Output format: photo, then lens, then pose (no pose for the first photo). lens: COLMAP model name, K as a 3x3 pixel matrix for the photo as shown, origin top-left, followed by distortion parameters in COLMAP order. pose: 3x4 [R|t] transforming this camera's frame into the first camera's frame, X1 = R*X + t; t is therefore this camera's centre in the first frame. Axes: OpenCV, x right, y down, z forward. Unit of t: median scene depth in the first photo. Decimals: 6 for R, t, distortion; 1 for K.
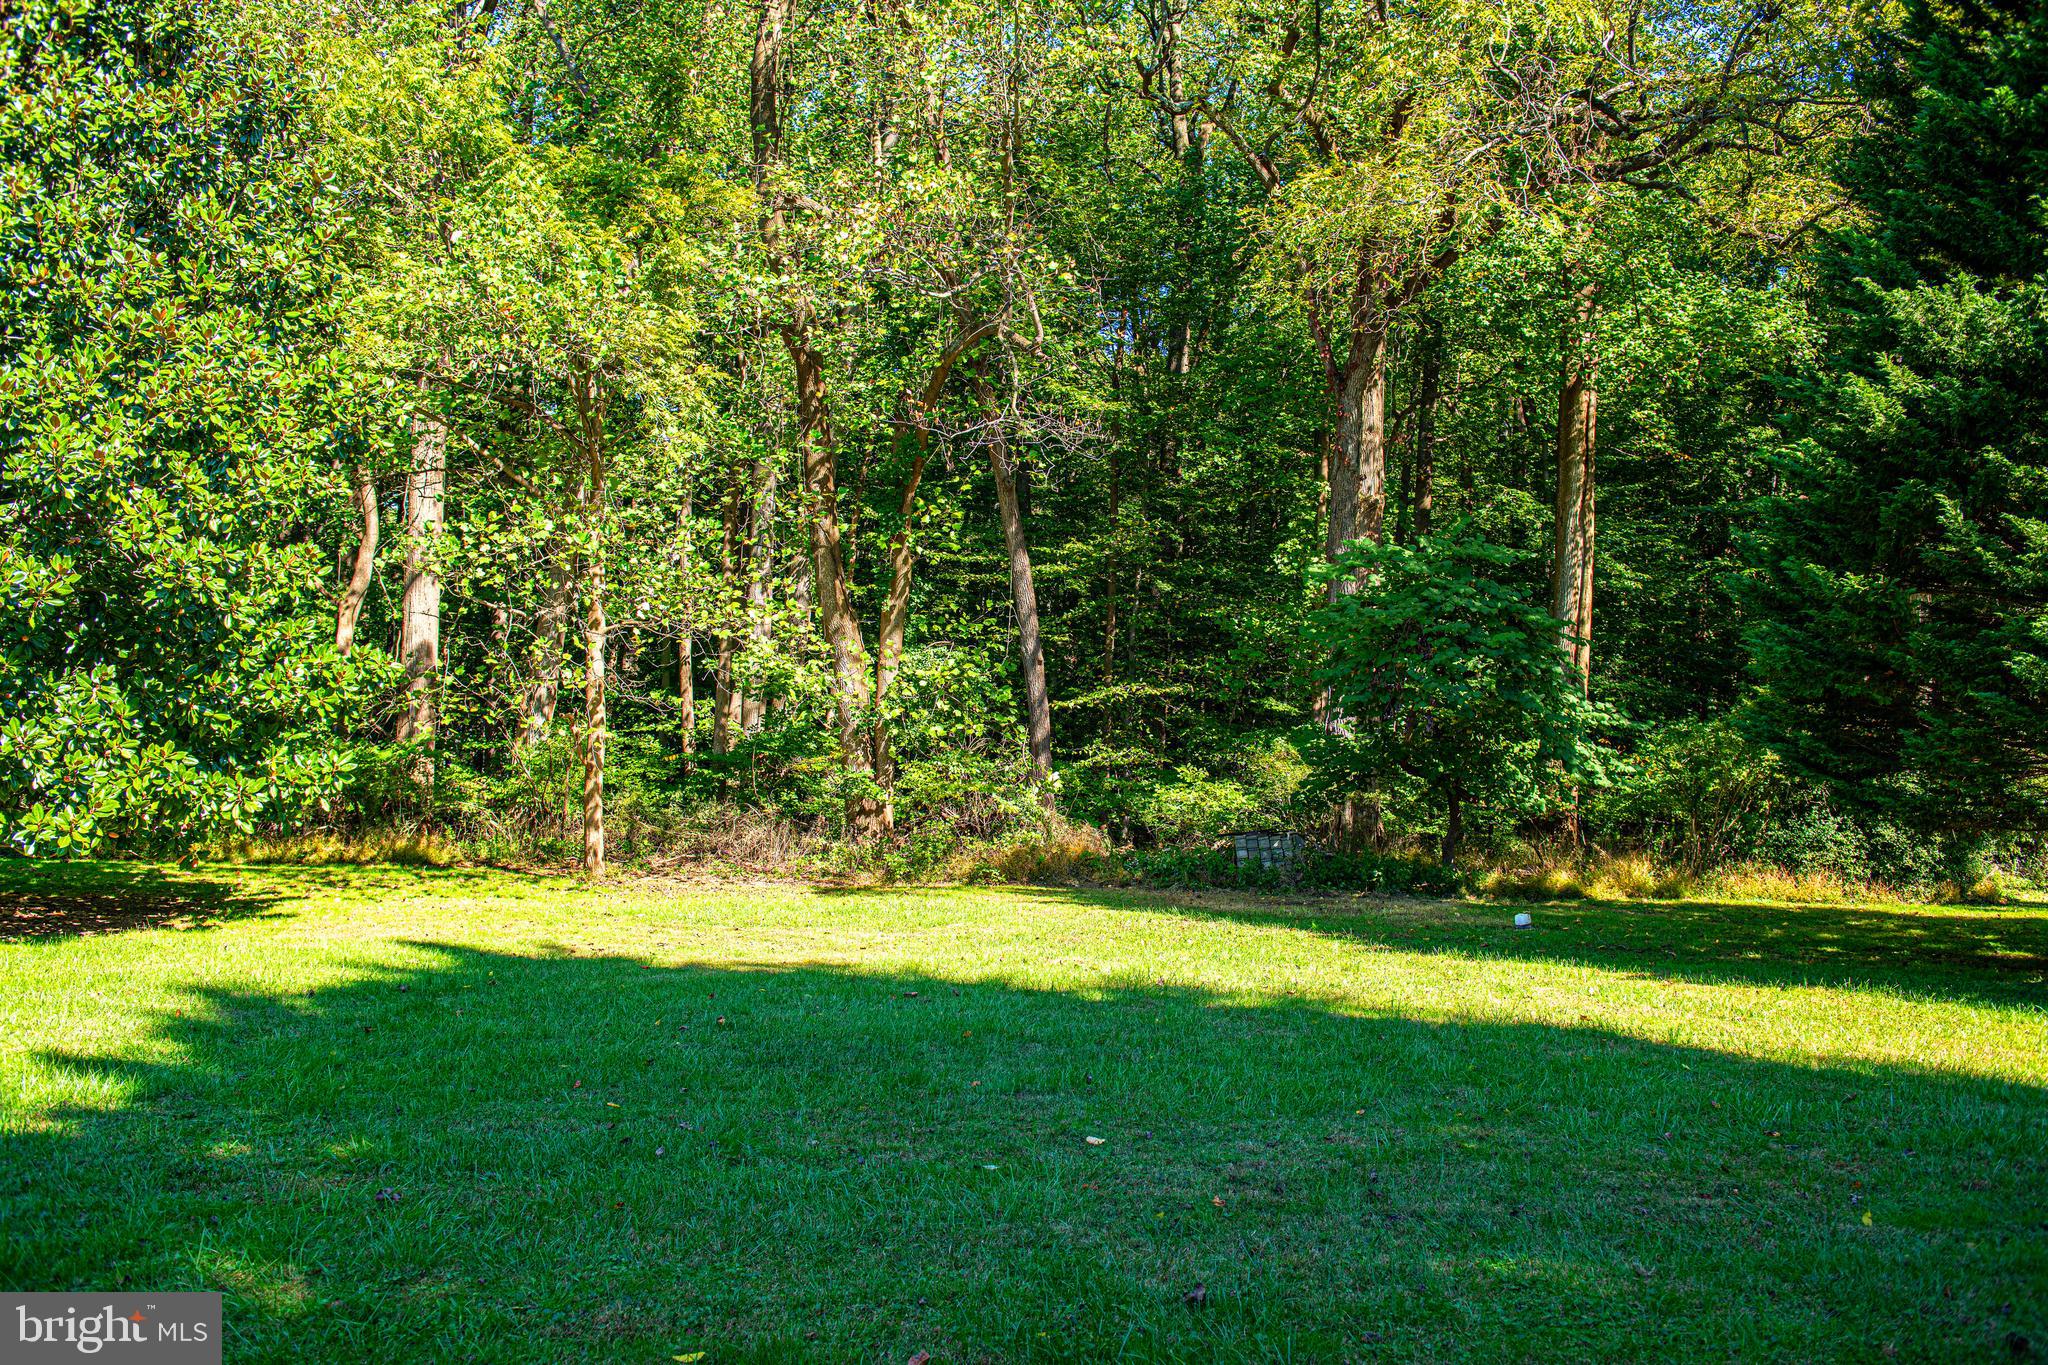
lens RADIAL K [[1710.0, 0, 1026.7], [0, 1710.0, 678.0], [0, 0, 1]] dist [-0.018415, -0.012030]
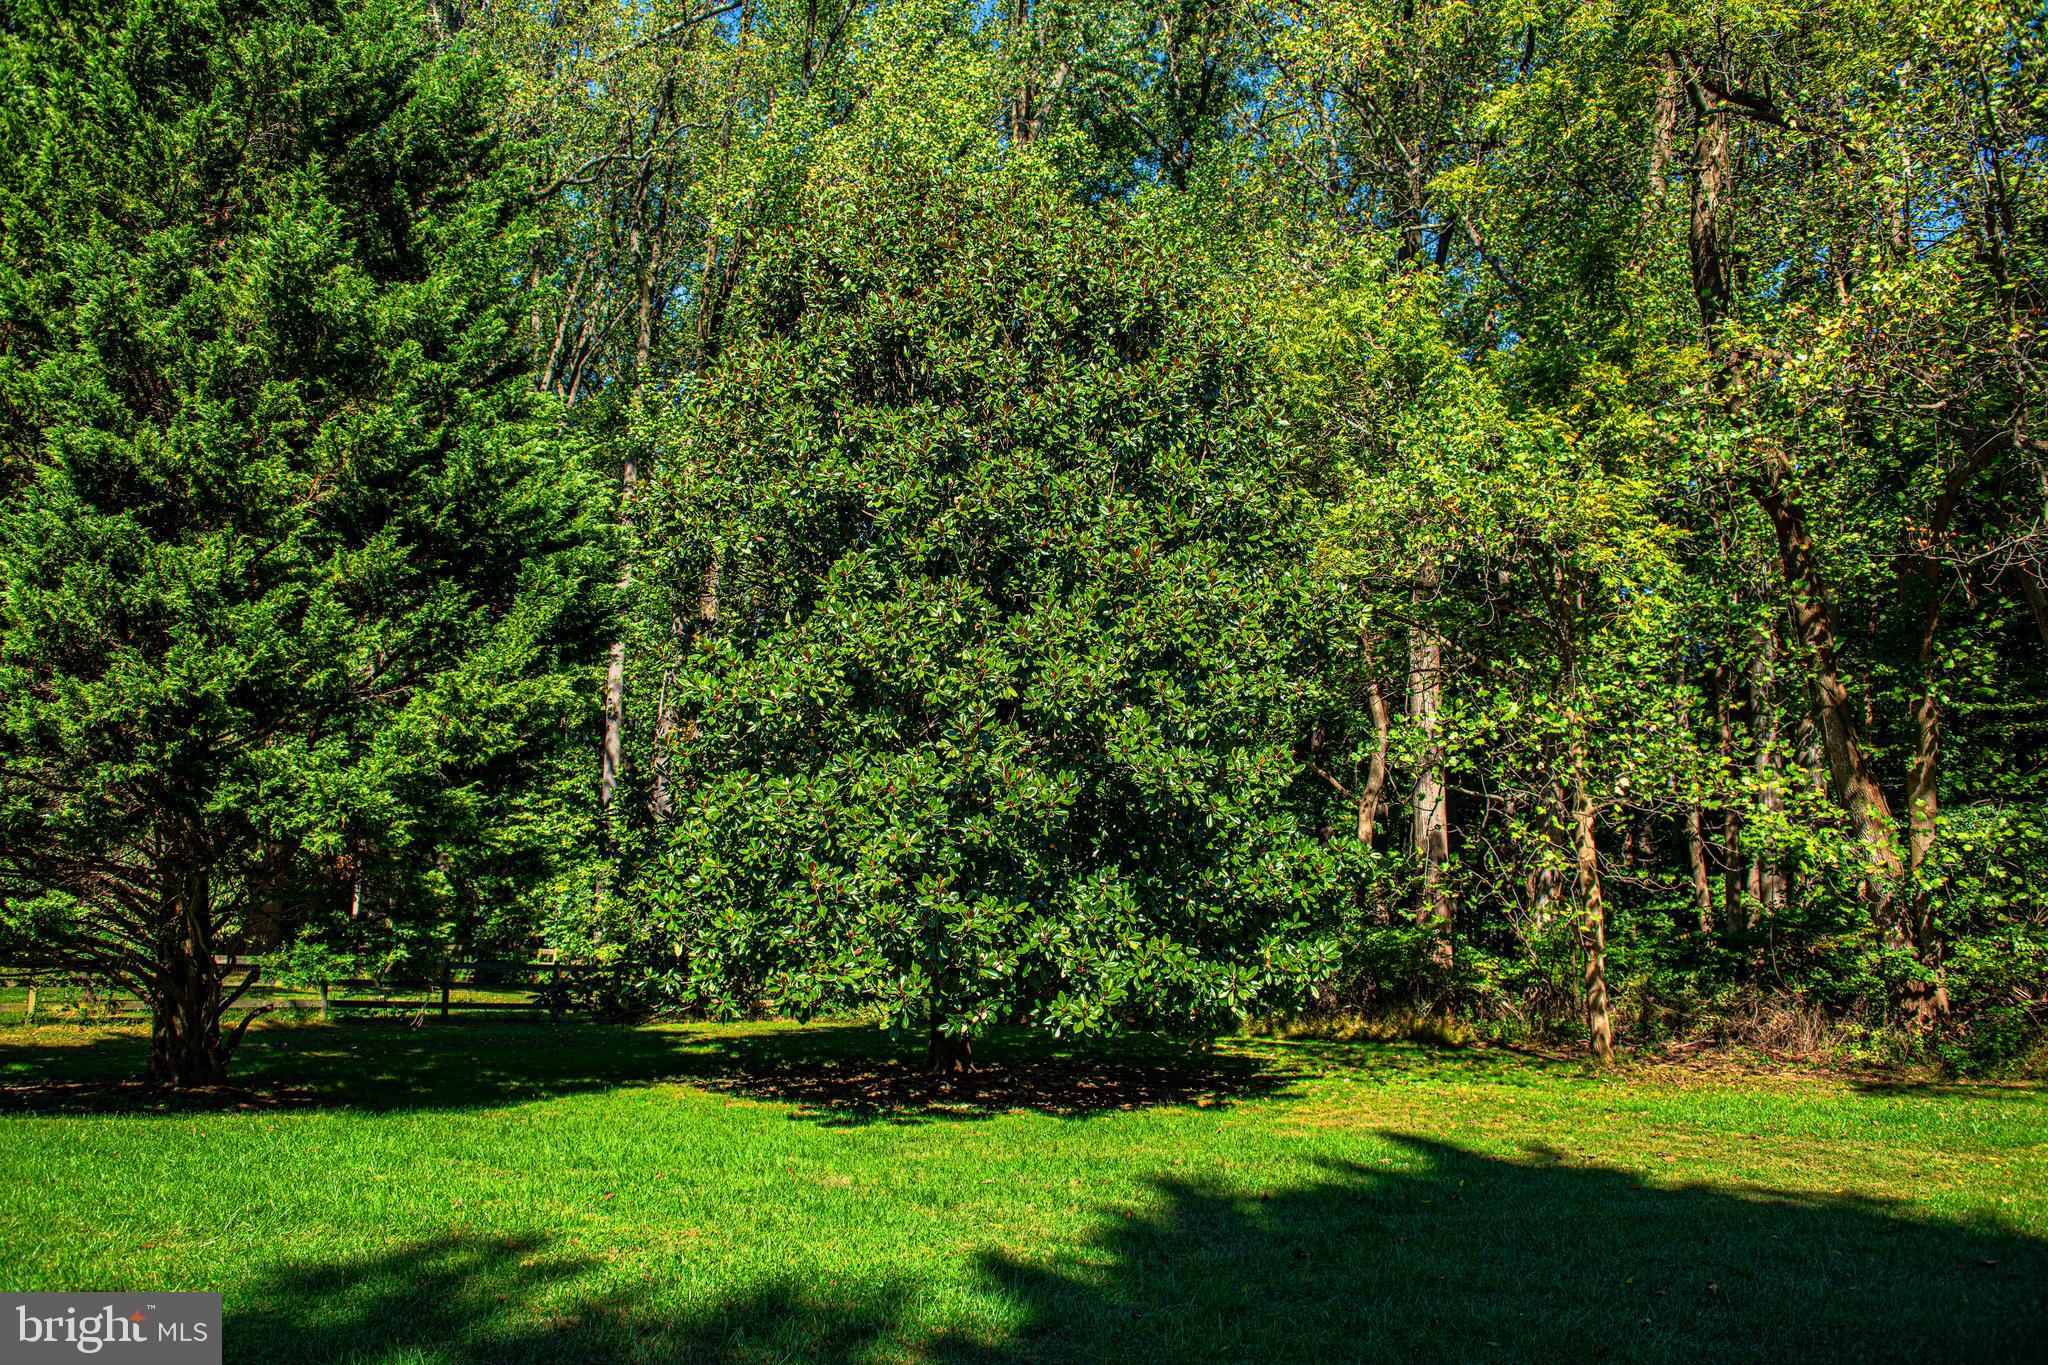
lens RADIAL K [[1443.3, 0, 1019.5], [0, 1443.3, 677.7], [0, 0, 1]] dist [-0.046278, -0.004870]
pose [[0.793483, -0.115337, -0.597564, -0.005202], [0.037346, 0.989255, -0.141348, 0.001210], [0.607446, 0.089840, 0.789264, 0.155488]]
